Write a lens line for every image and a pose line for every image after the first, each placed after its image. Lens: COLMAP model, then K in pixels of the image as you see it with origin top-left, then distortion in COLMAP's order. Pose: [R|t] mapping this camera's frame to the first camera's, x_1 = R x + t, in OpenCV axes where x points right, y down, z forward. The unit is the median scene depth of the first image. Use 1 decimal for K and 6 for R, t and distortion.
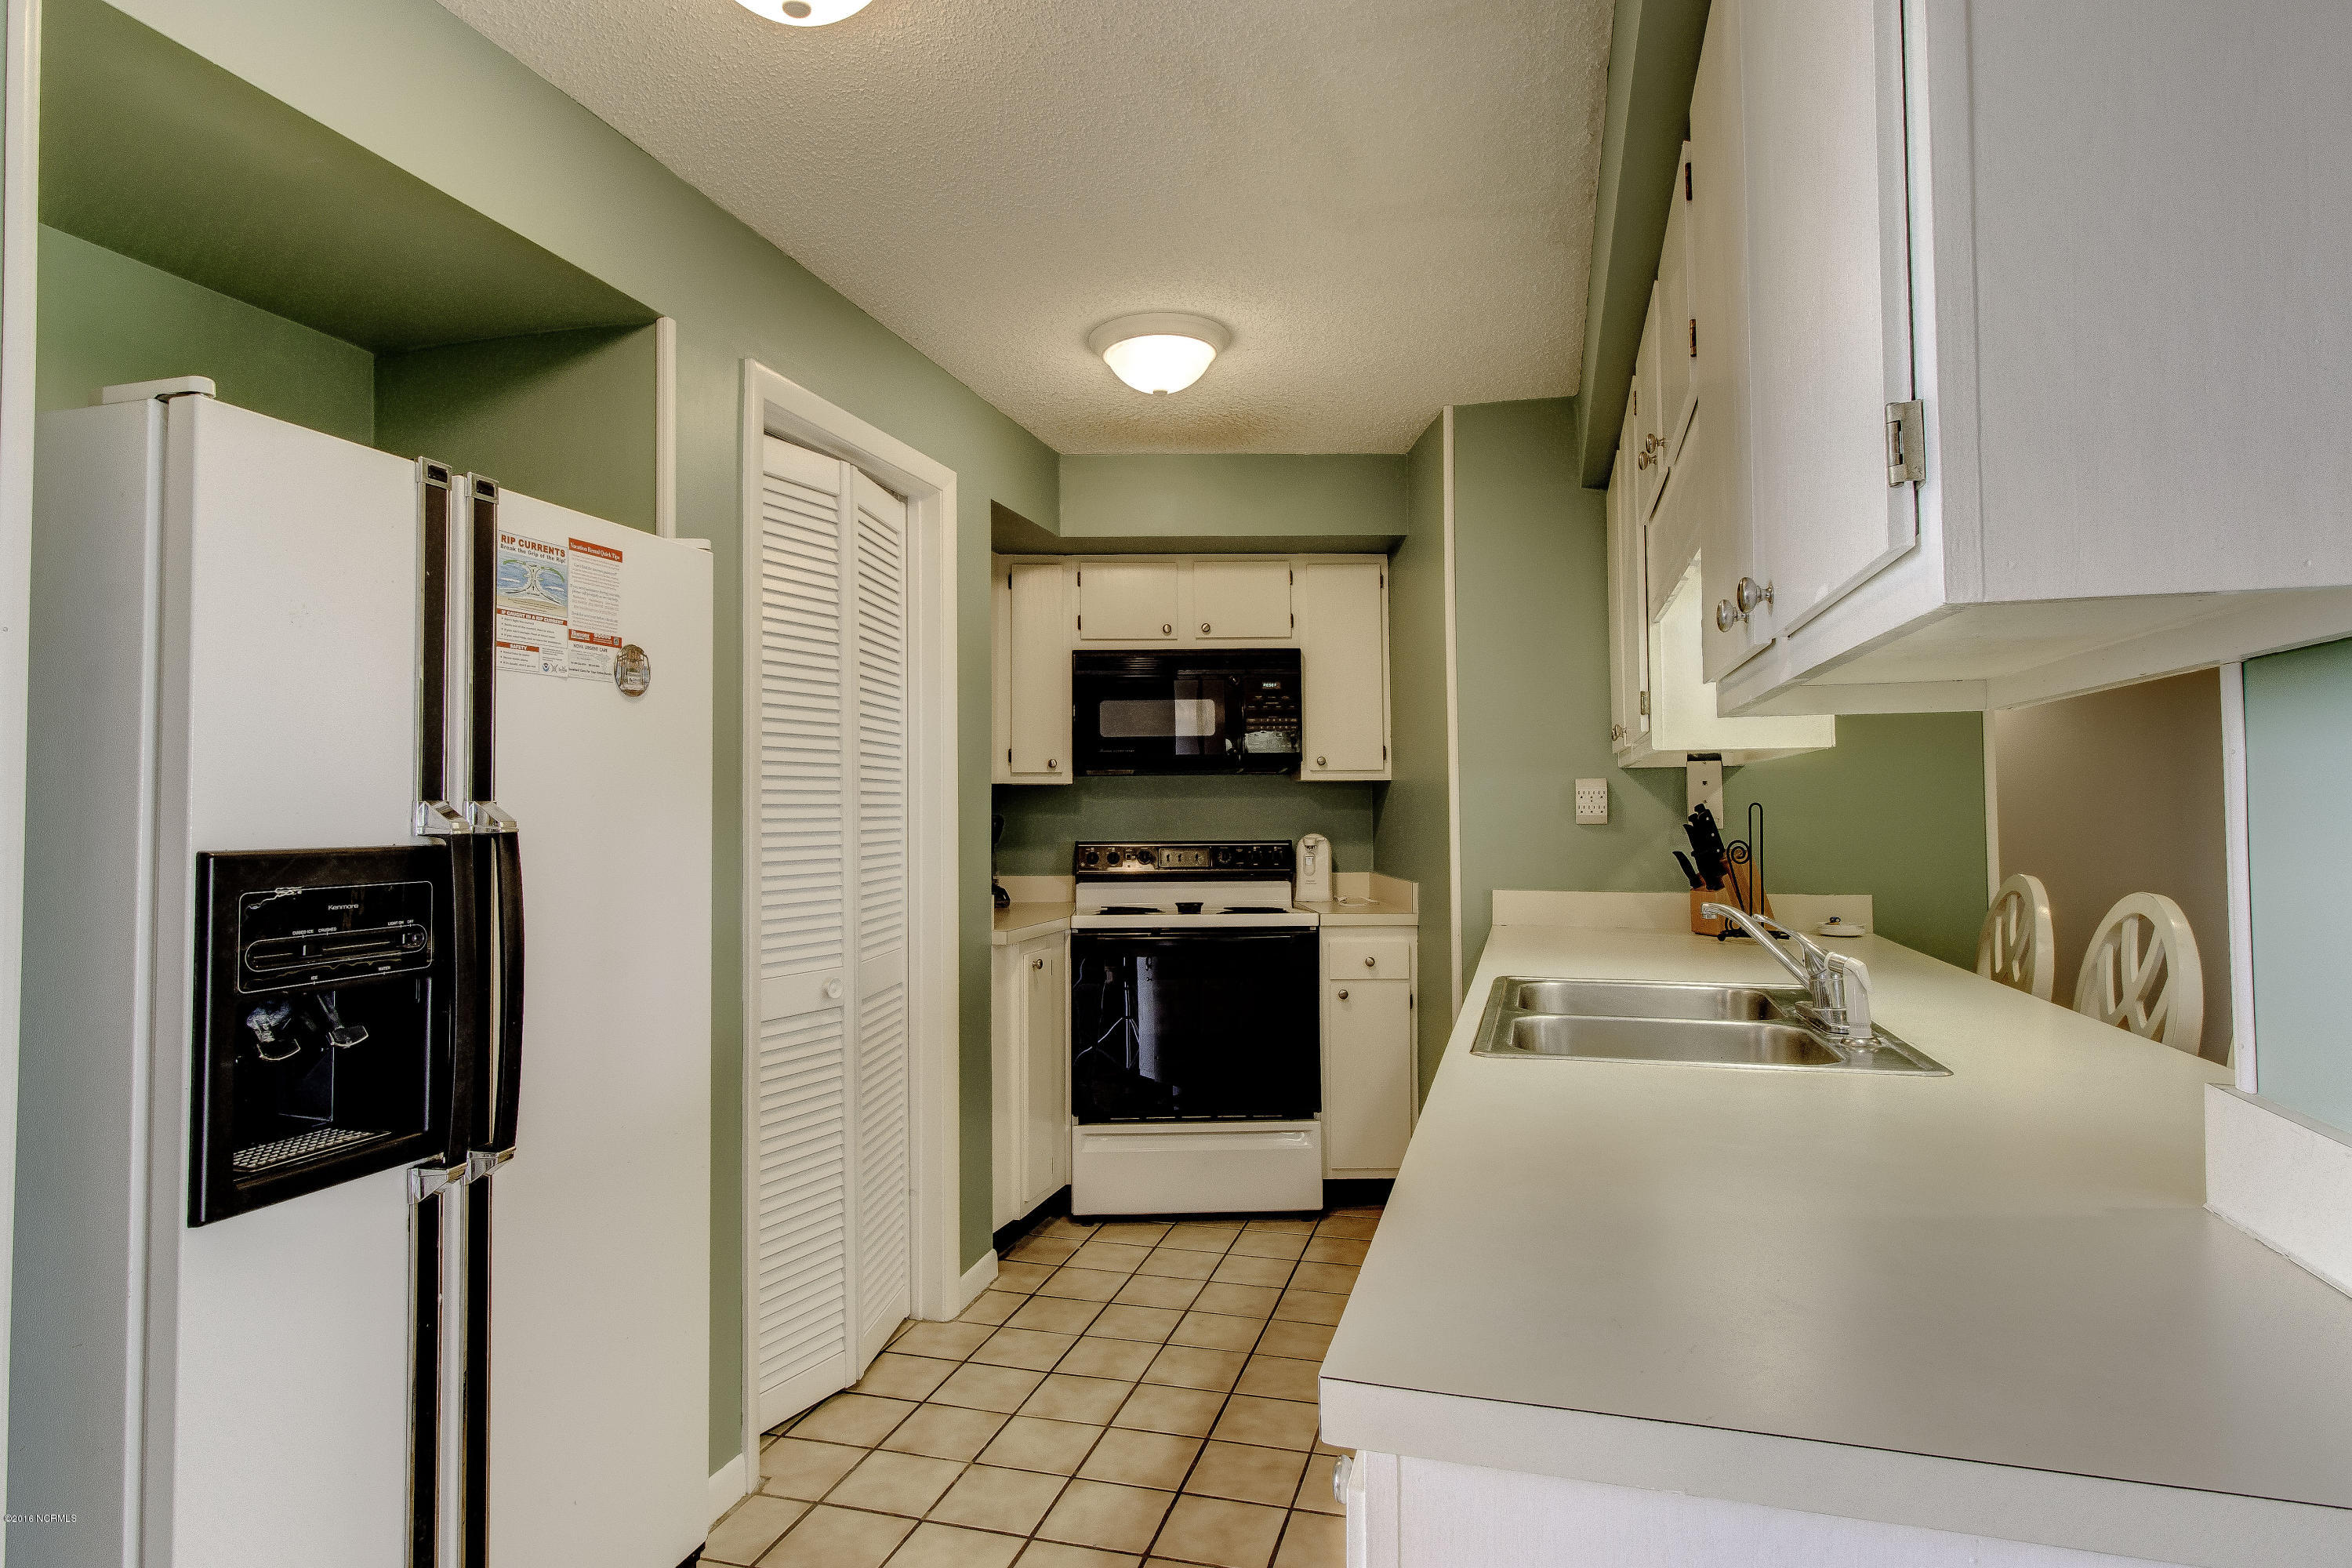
lens RADIAL K [[1286.0, 0, 1171.4], [0, 1286.0, 759.7], [0, 0, 1]] dist [-0.000535, 0.000738]
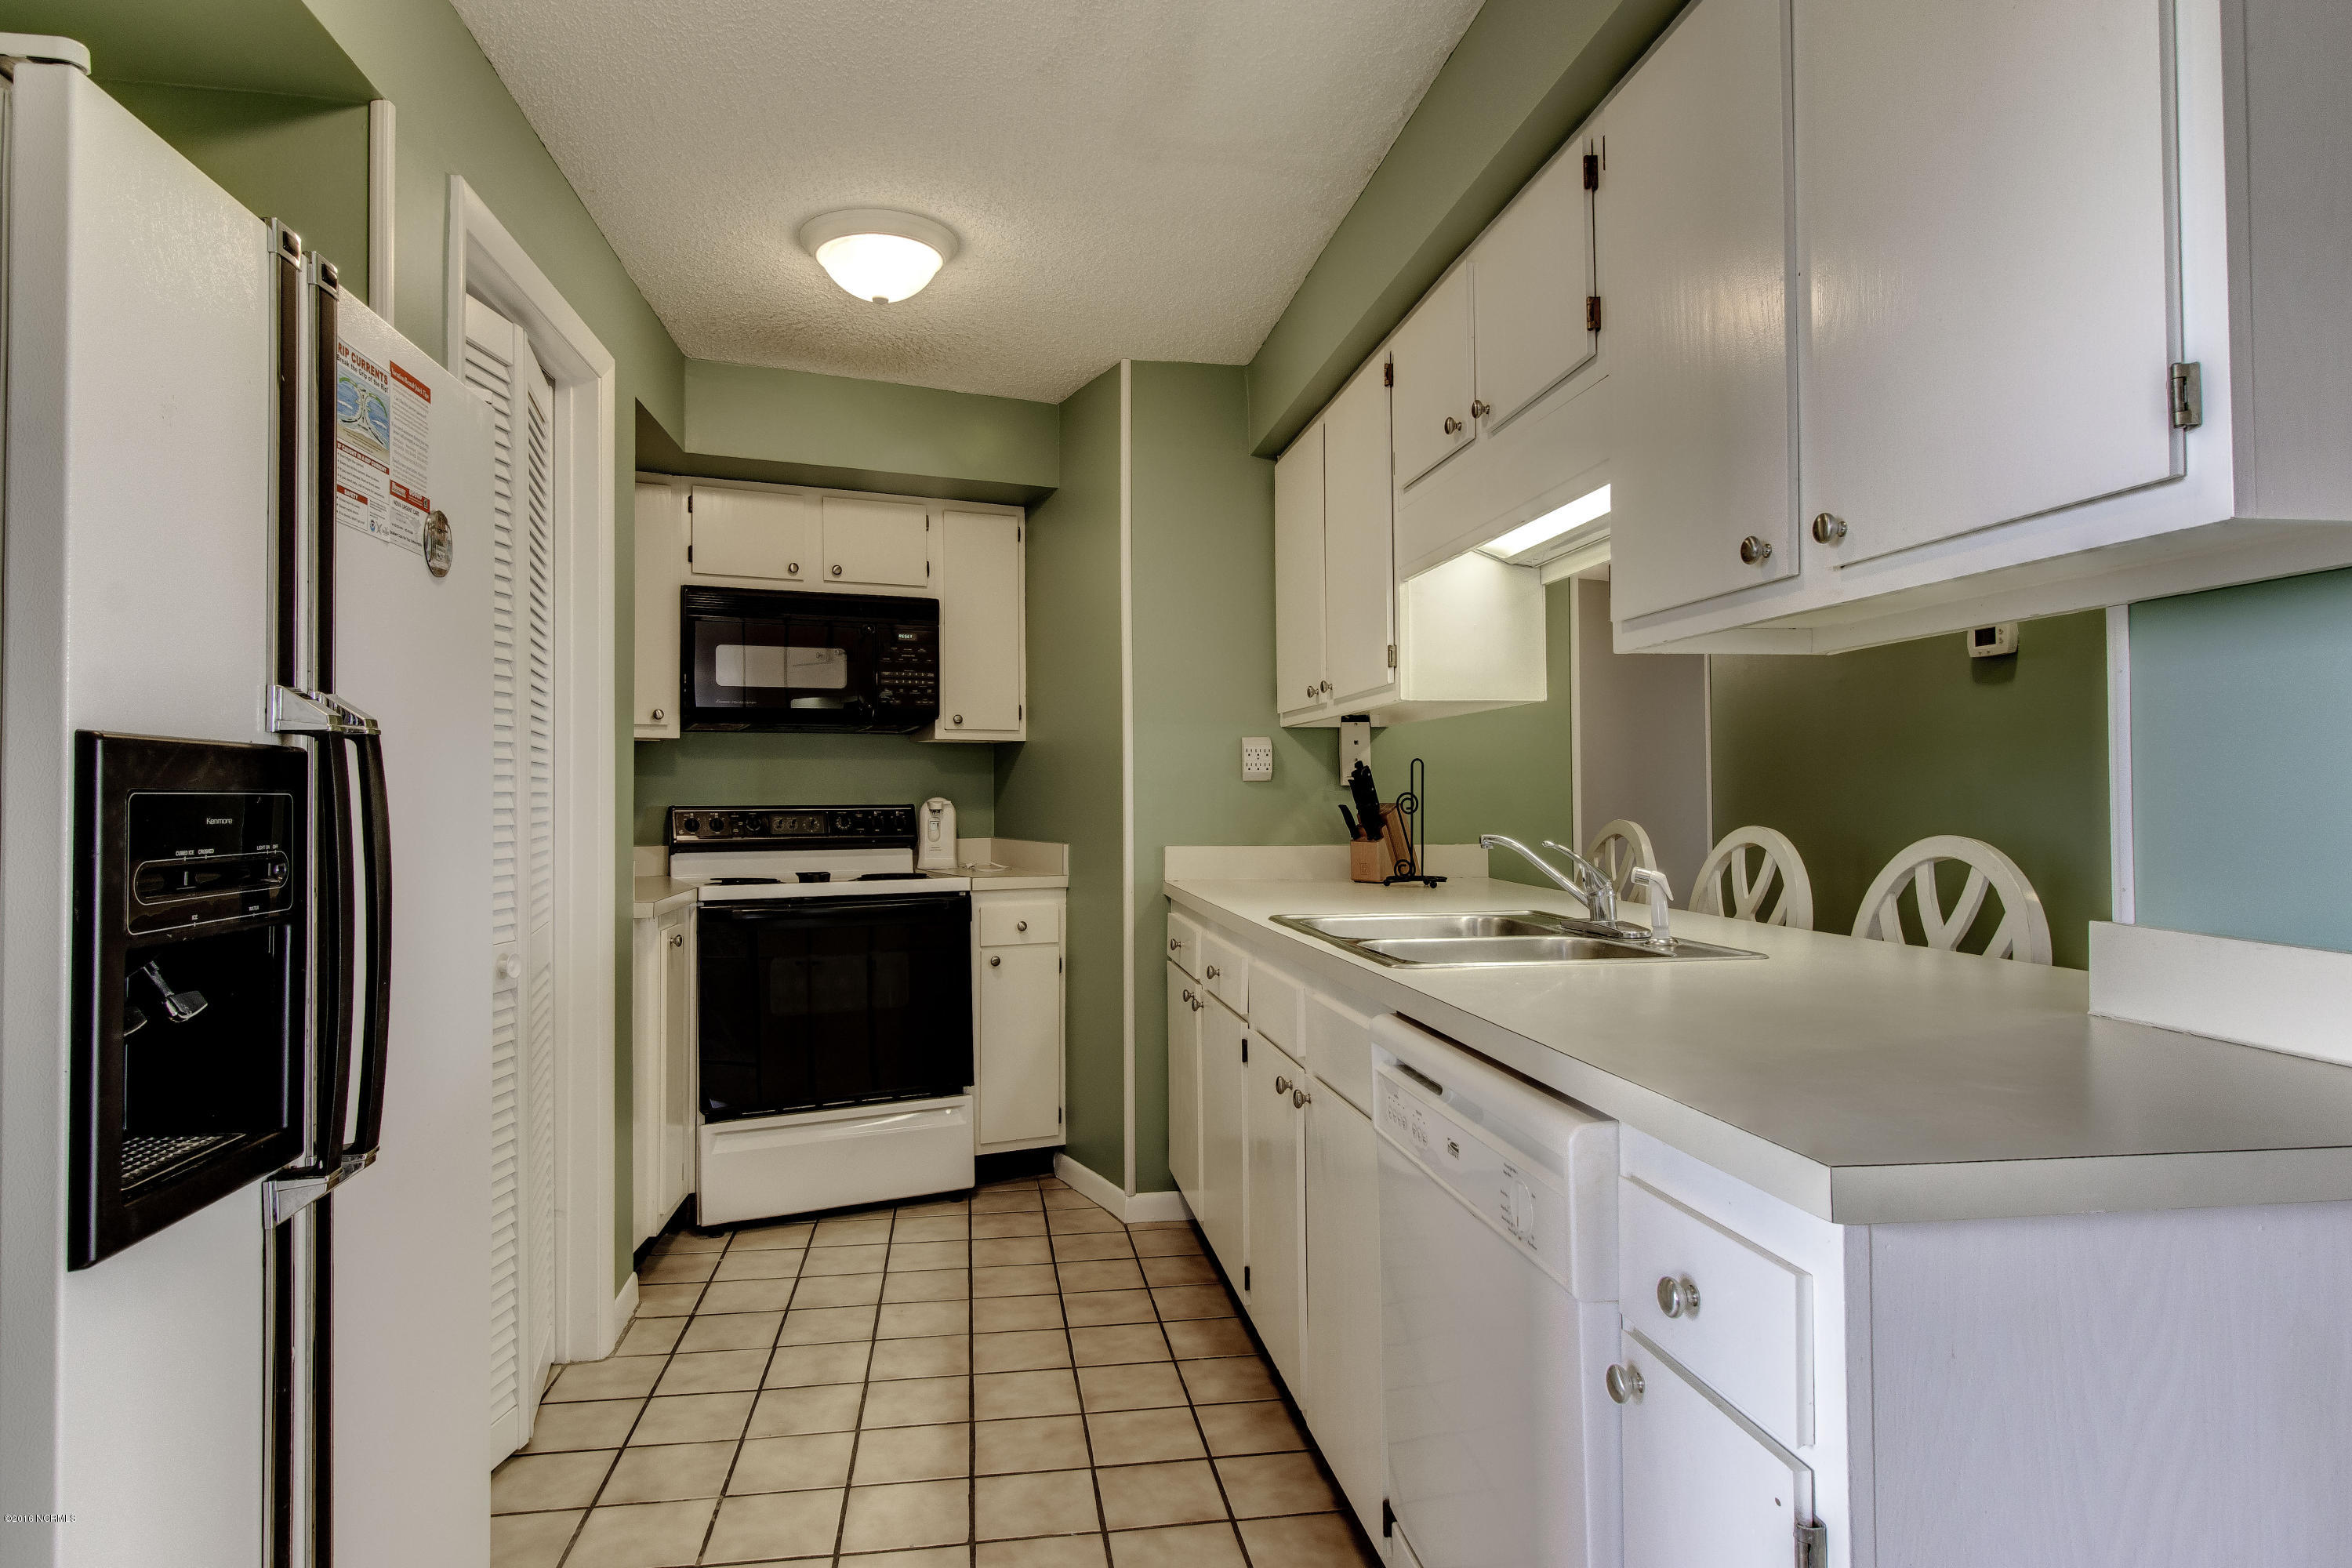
lens RADIAL K [[1352.4, 0, 1172.5], [0, 1352.4, 761.0], [0, 0, 1]] dist [0.001535, -0.001004]
pose [[0.911261, 0.011343, 0.411672, -0.182160], [-0.016262, 0.999832, 0.008449, 0.025369], [-0.411507, -0.014394, 0.911293, 0.033312]]
